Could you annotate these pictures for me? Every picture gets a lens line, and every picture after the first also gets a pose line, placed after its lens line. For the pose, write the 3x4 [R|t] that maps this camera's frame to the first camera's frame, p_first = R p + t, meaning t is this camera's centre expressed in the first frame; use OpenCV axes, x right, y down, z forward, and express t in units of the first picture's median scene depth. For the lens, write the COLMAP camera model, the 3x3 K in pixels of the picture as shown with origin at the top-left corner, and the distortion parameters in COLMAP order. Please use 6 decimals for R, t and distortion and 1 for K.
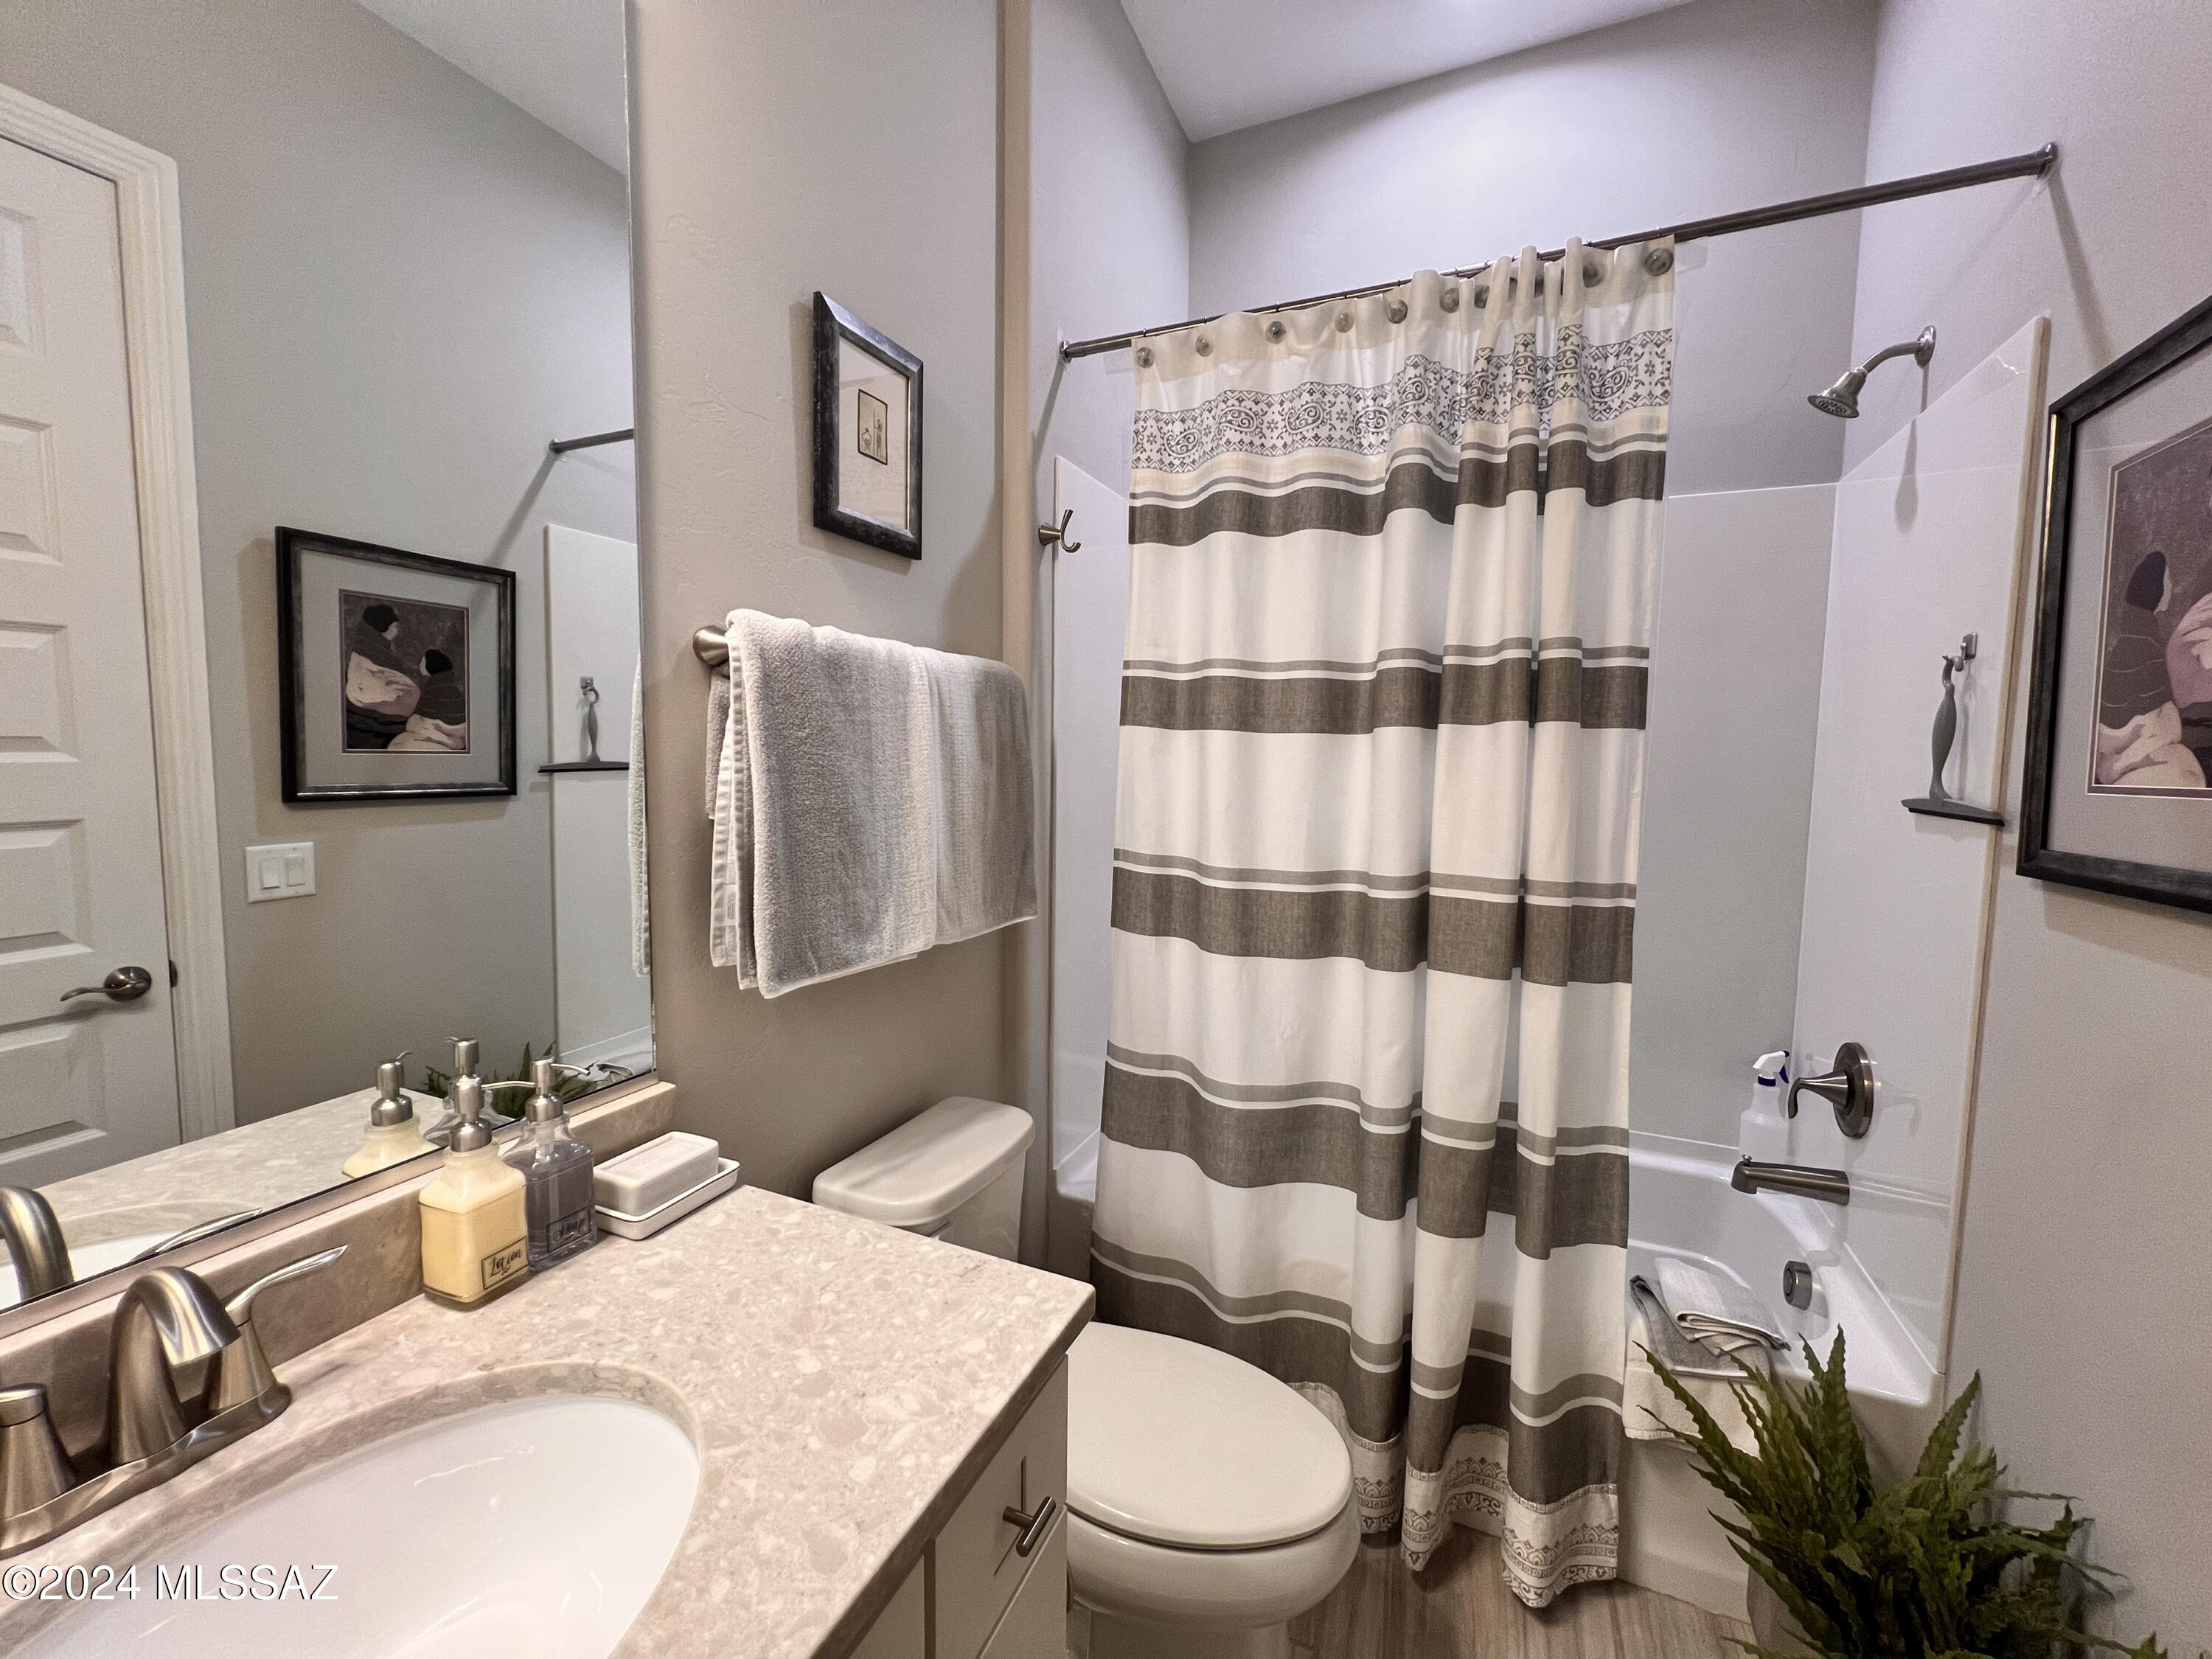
lens RADIAL K [[887.5, 0, 1102.7], [0, 887.5, 828.6], [0, 0, 1]] dist [-0.005438, 0.001385]
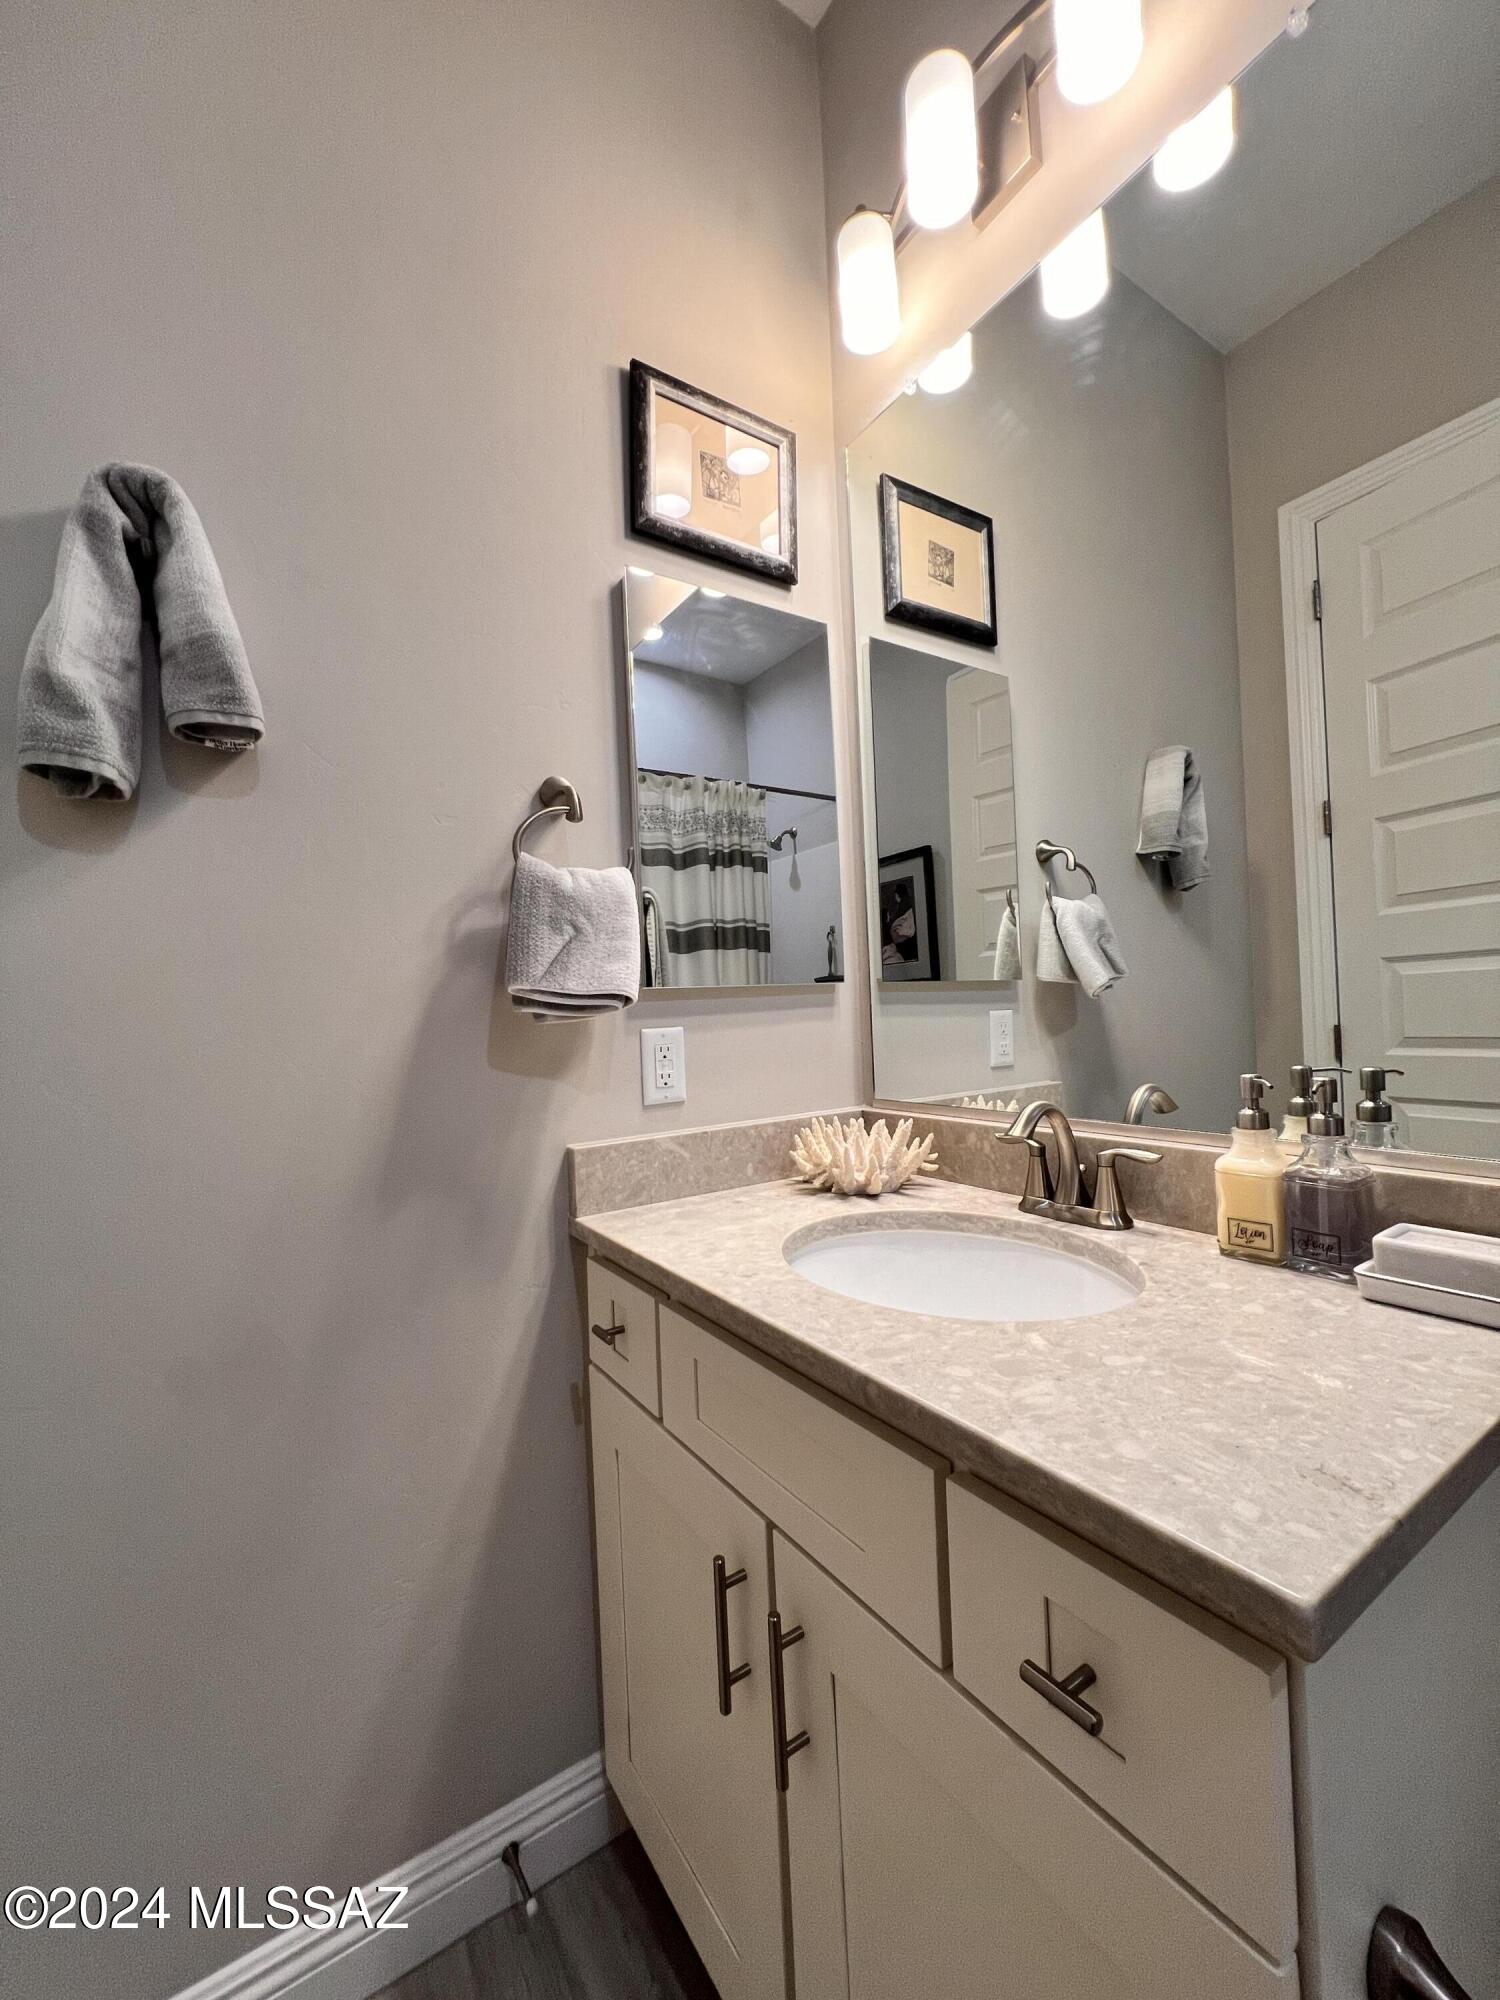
lens RADIAL K [[802.5, 0, 754.4], [0, 802.5, 997.4], [0, 0, 1]] dist [-0.005438, 0.001385]
pose [[-0.532579, 0.000248, -0.846380, 0.627627], [-0.031698, 0.999293, 0.020239, 0.200304], [0.845786, 0.037608, -0.532195, 1.117070]]
